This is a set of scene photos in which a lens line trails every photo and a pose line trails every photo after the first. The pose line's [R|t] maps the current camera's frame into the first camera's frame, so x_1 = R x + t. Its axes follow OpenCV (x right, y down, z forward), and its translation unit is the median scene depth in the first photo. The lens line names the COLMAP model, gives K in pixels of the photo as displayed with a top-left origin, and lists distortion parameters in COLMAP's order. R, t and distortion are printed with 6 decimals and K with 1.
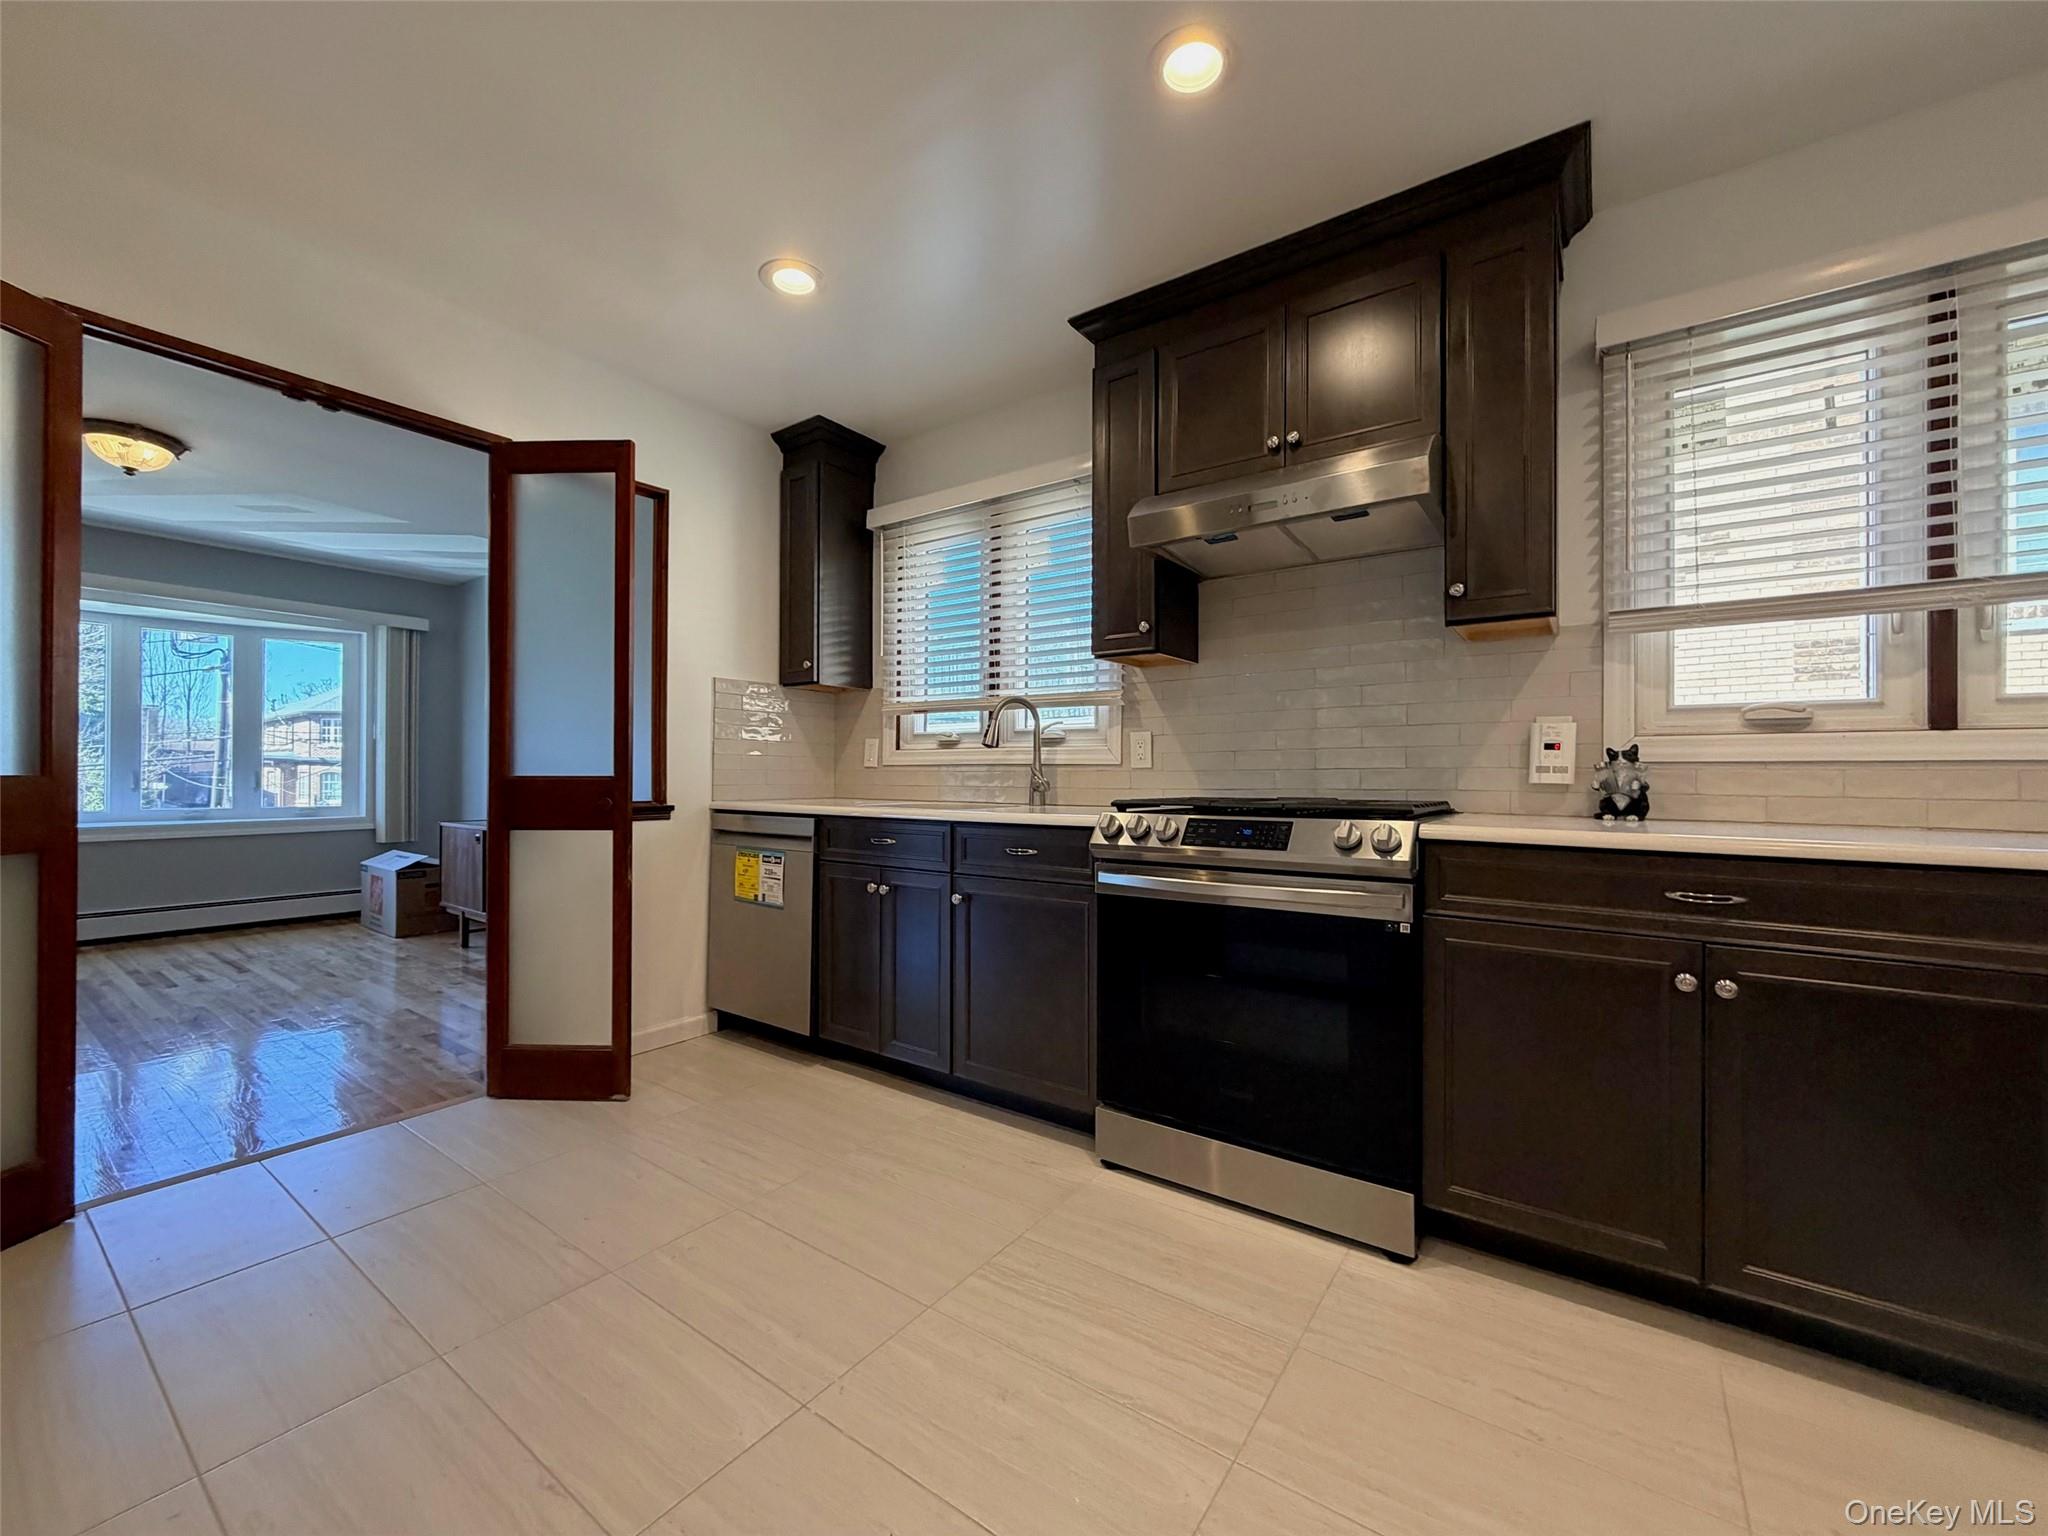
lens RADIAL K [[818.1, 0, 1017.8], [0, 818.1, 767.9], [0, 0, 1]] dist [0.001413, -0.000045]
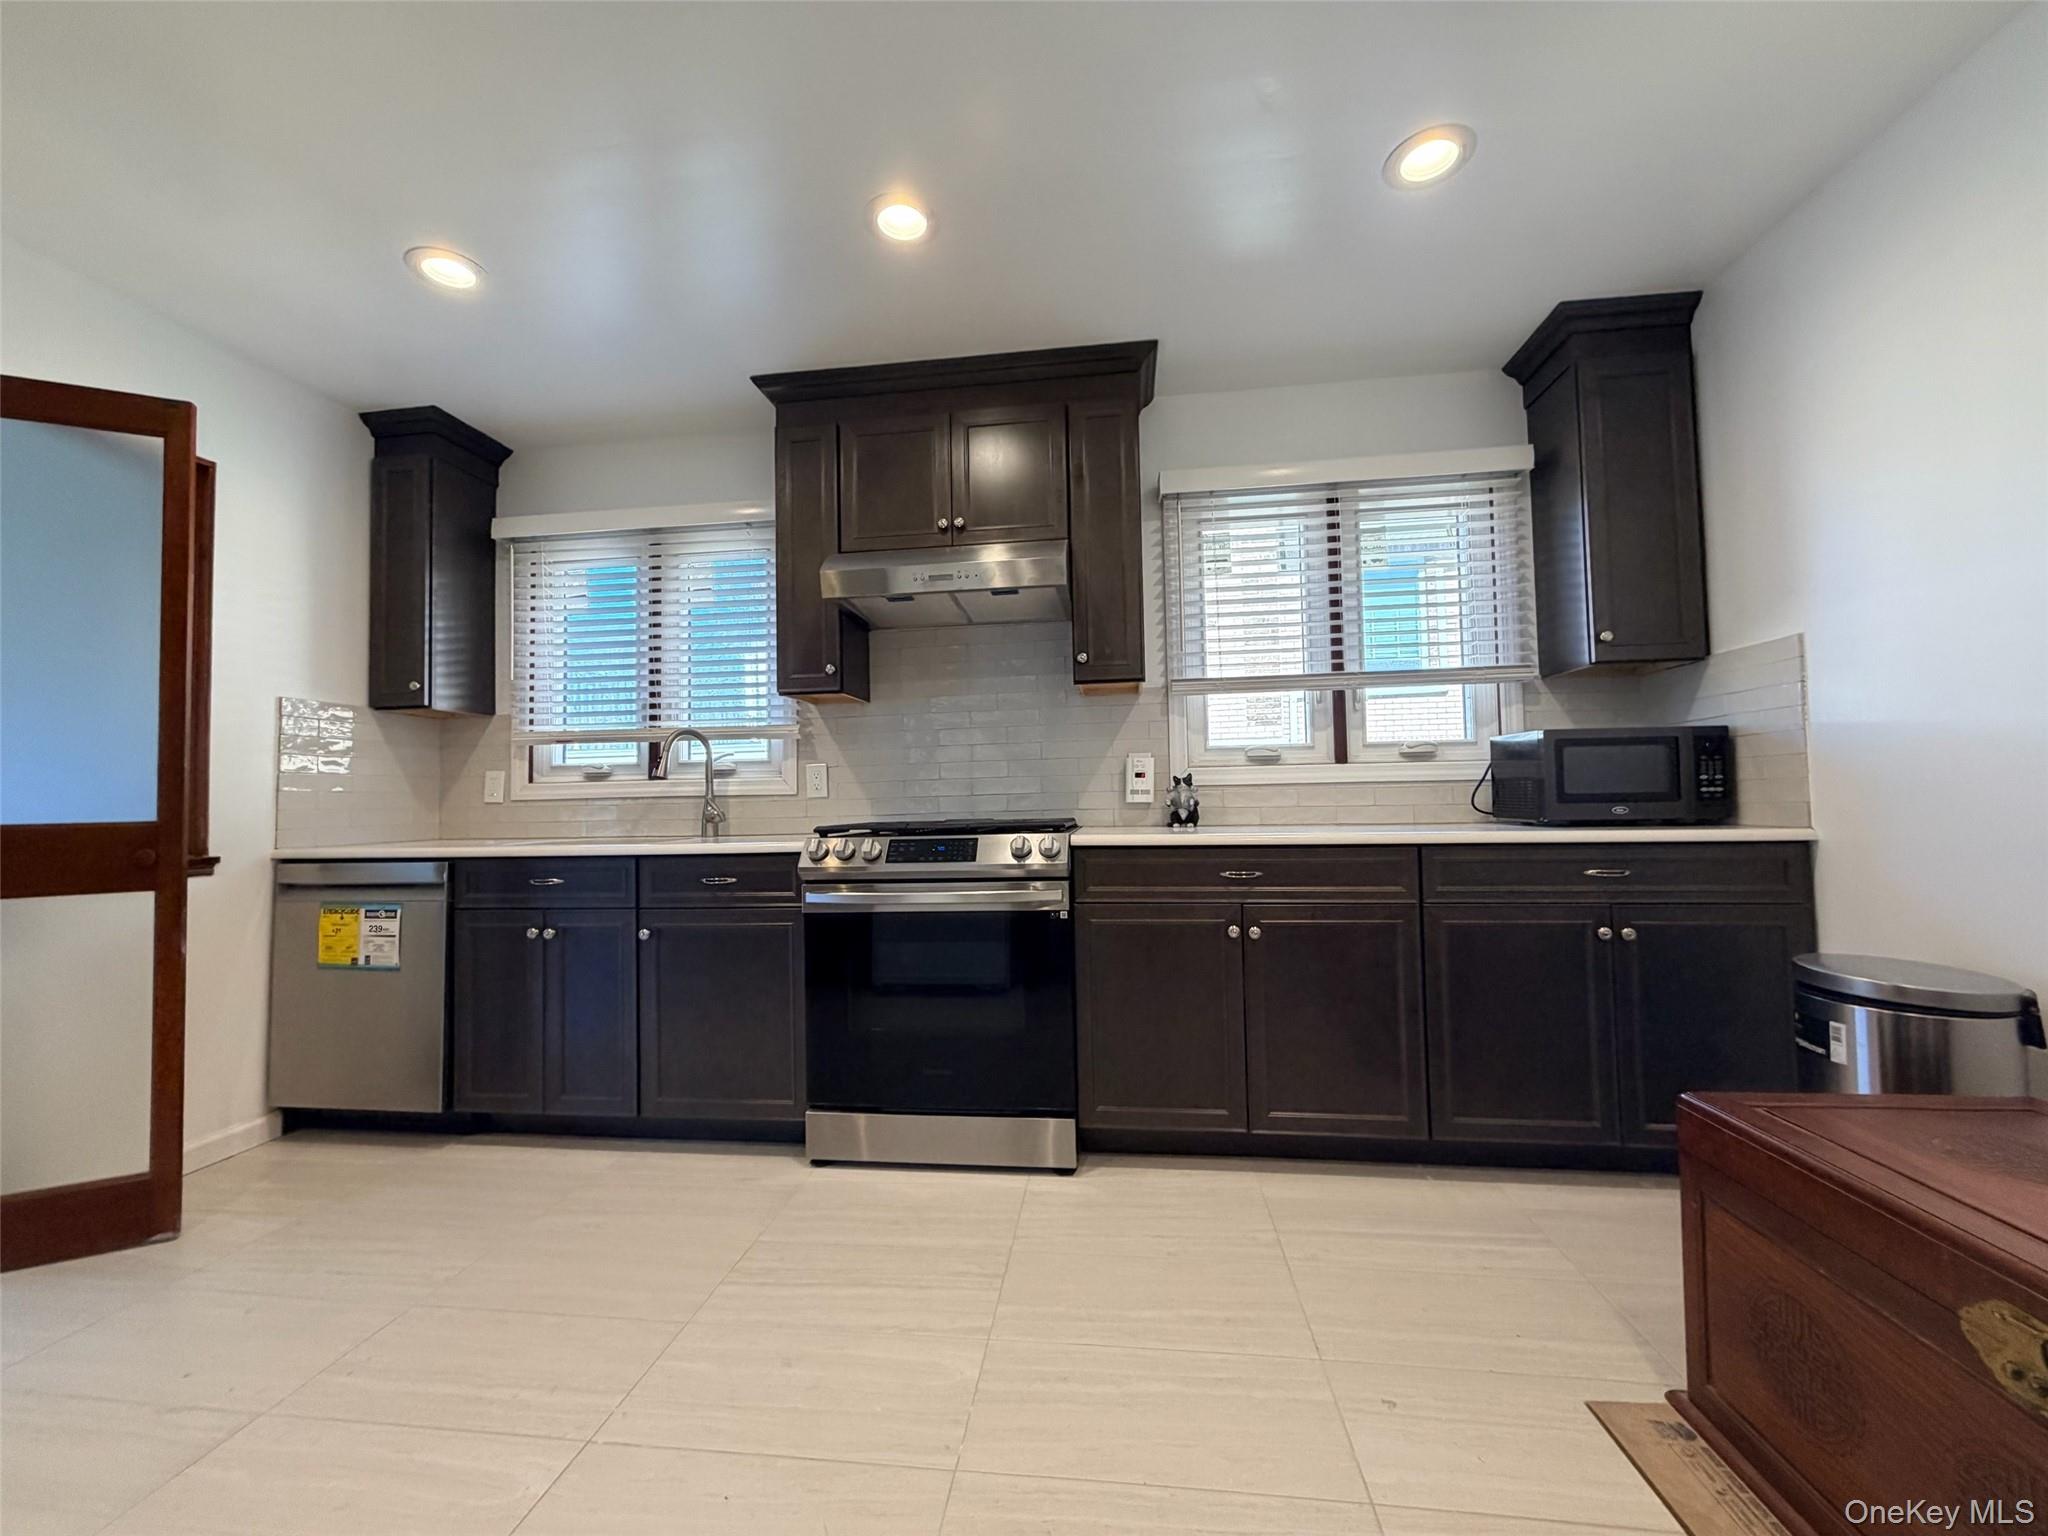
lens RADIAL K [[818.1, 0, 1017.8], [0, 818.1, 767.9], [0, 0, 1]] dist [0.001413, -0.000045]
pose [[0.877790, -0.002827, 0.479037, -0.173592], [0.020044, 0.999324, -0.030830, -0.000237], [-0.478626, 0.036664, 0.877253, -0.096911]]
